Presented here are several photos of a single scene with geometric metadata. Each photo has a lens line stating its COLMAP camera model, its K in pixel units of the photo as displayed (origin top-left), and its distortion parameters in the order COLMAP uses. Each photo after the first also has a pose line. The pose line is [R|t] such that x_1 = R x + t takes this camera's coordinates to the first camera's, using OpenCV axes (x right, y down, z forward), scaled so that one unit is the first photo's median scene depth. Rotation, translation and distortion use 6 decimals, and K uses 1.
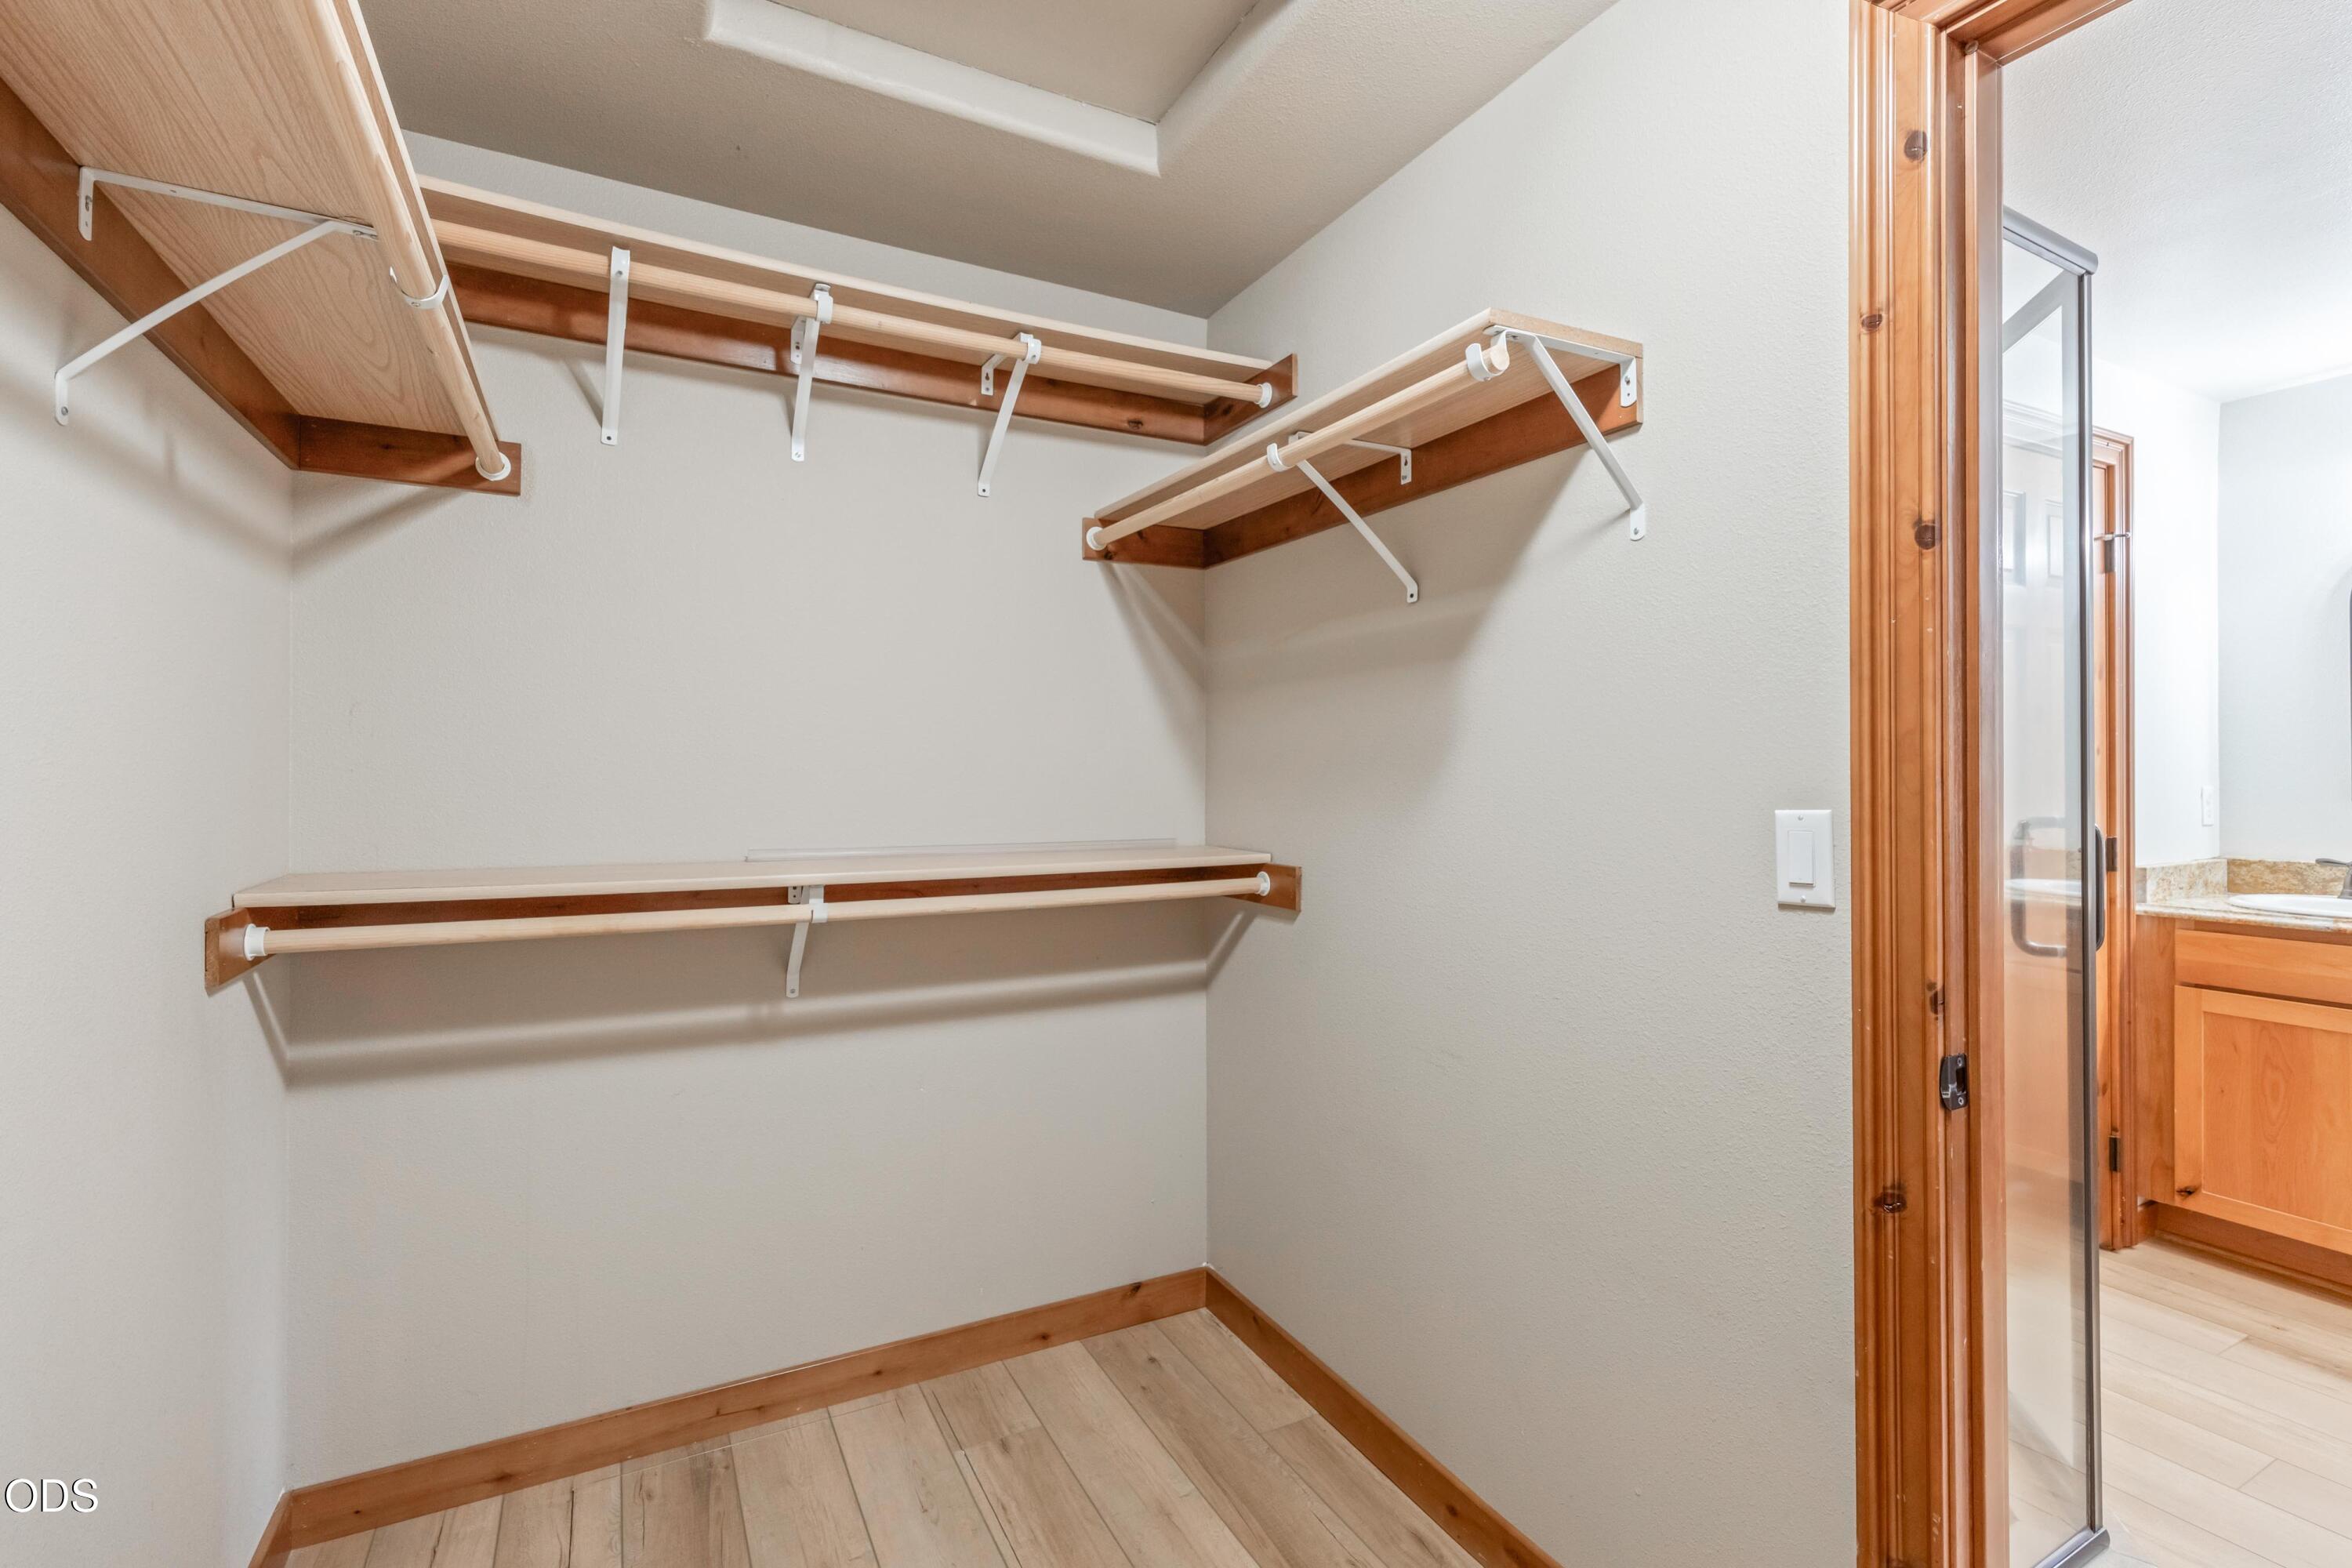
lens RADIAL K [[1069.6, 0, 1176.2], [0, 1069.6, 769.2], [0, 0, 1]] dist [0.002500, 0.000240]
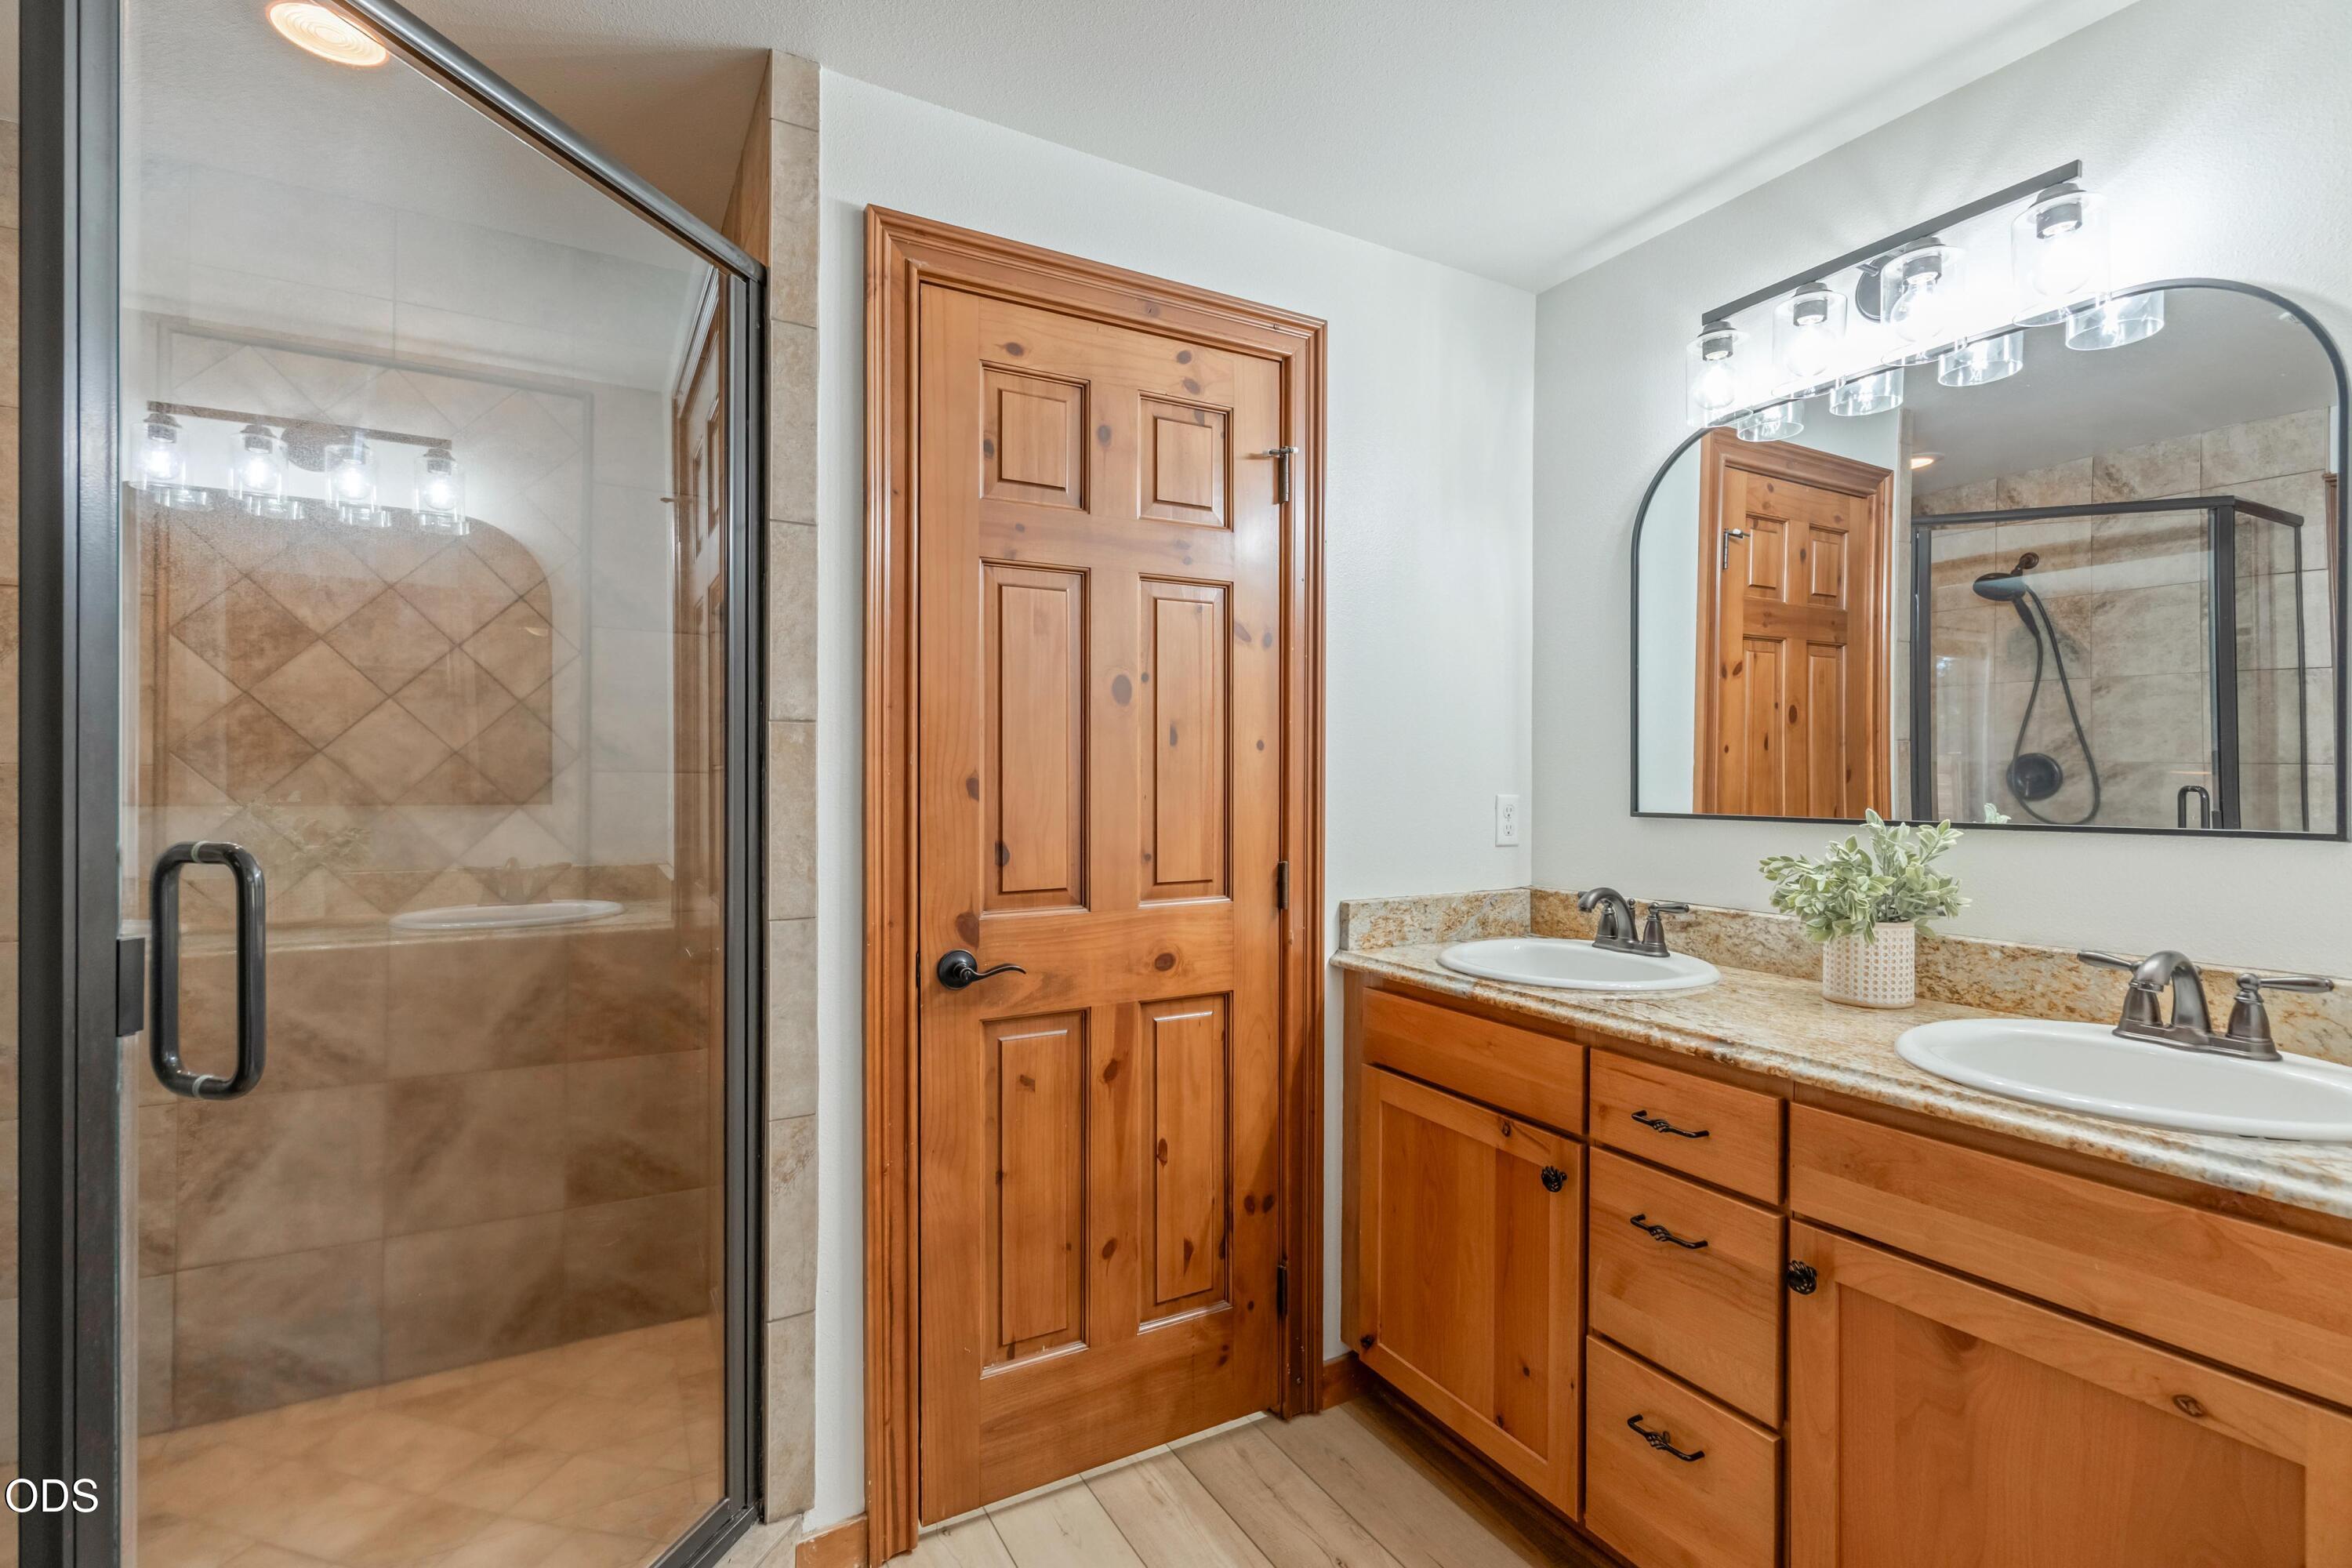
lens RADIAL K [[1069.6, 0, 1184.2], [0, 1069.6, 782.5], [0, 0, 1]] dist [0.002500, 0.000240]
pose [[0.999656, 0.006484, 0.025397, 0.783522], [-0.006679, 0.999949, 0.007600, 0.003541], [-0.025347, -0.007767, 0.999649, 0.265762]]
